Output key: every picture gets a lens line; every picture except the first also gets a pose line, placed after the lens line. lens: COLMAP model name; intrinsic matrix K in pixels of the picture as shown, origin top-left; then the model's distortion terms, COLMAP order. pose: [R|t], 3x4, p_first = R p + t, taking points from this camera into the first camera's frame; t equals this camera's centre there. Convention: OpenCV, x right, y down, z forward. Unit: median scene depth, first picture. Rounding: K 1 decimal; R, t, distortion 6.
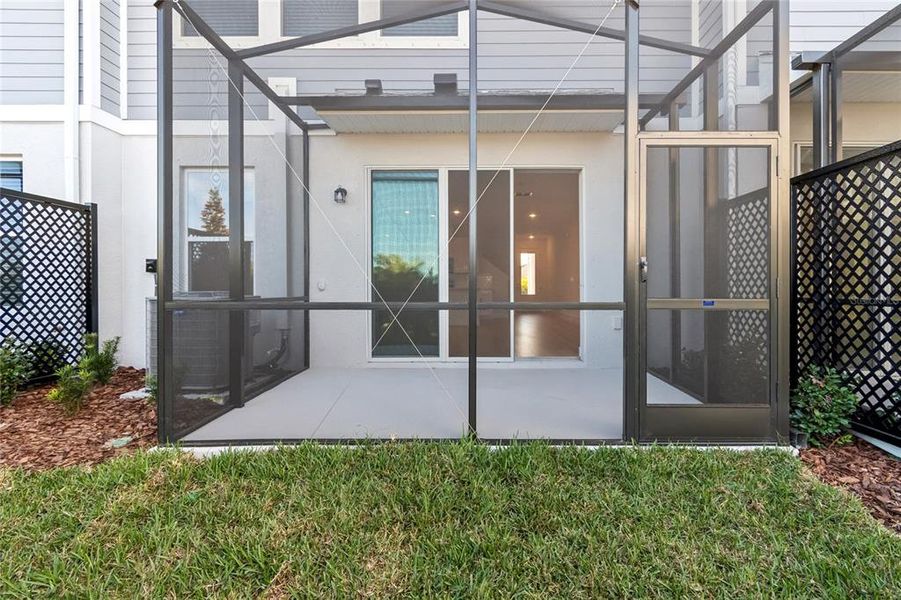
lens RADIAL K [[409.0, 0, 452.7], [0, 409.0, 295.5], [0, 0, 1]] dist [-0.000256, -0.000138]
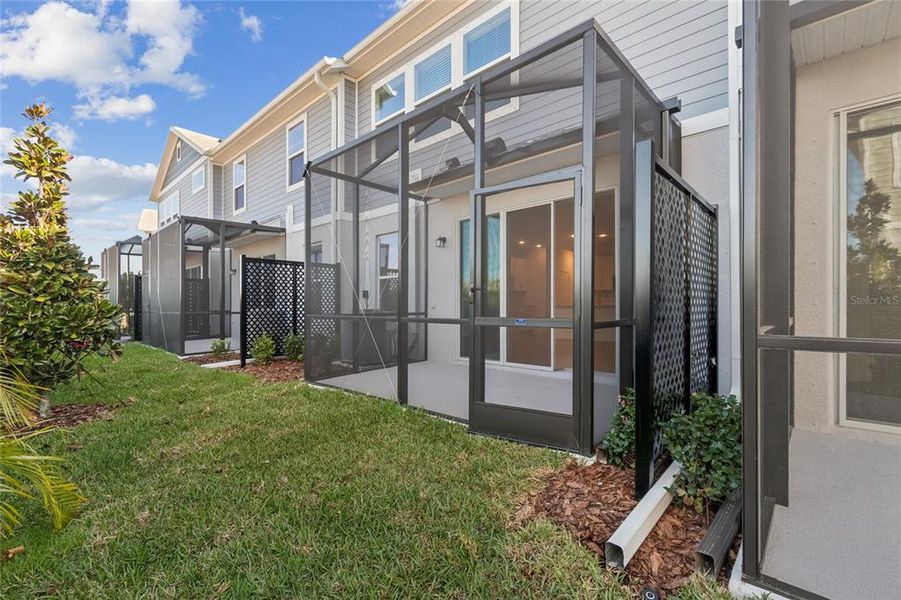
lens RADIAL K [[394.5, 0, 447.9], [0, 394.5, 307.9], [0, 0, 1]] dist [0.000248, -0.000048]
pose [[0.738112, -0.002769, -0.674673, 0.669806], [-0.008724, 0.999869, -0.013649, 0.003488], [0.674622, 0.015961, 0.737991, -0.001343]]
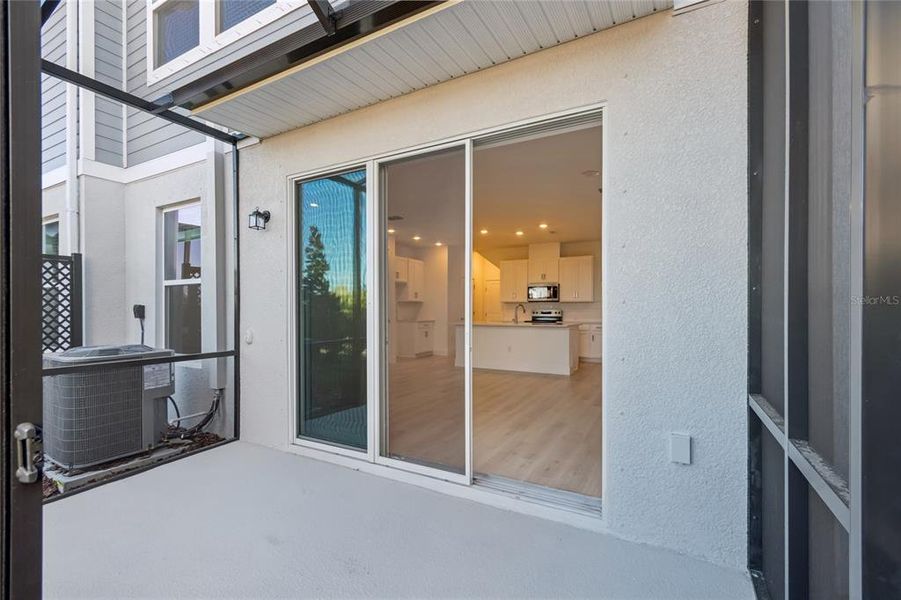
lens RADIAL K [[404.4, 0, 441.9], [0, 404.4, 312.7], [0, 0, 1]] dist [0.018476, -0.000152]
pose [[0.877520, 0.000915, -0.479539, 0.381013], [-0.004498, 0.999970, -0.006324, -0.069452], [0.479518, 0.007707, 0.877498, 0.495559]]
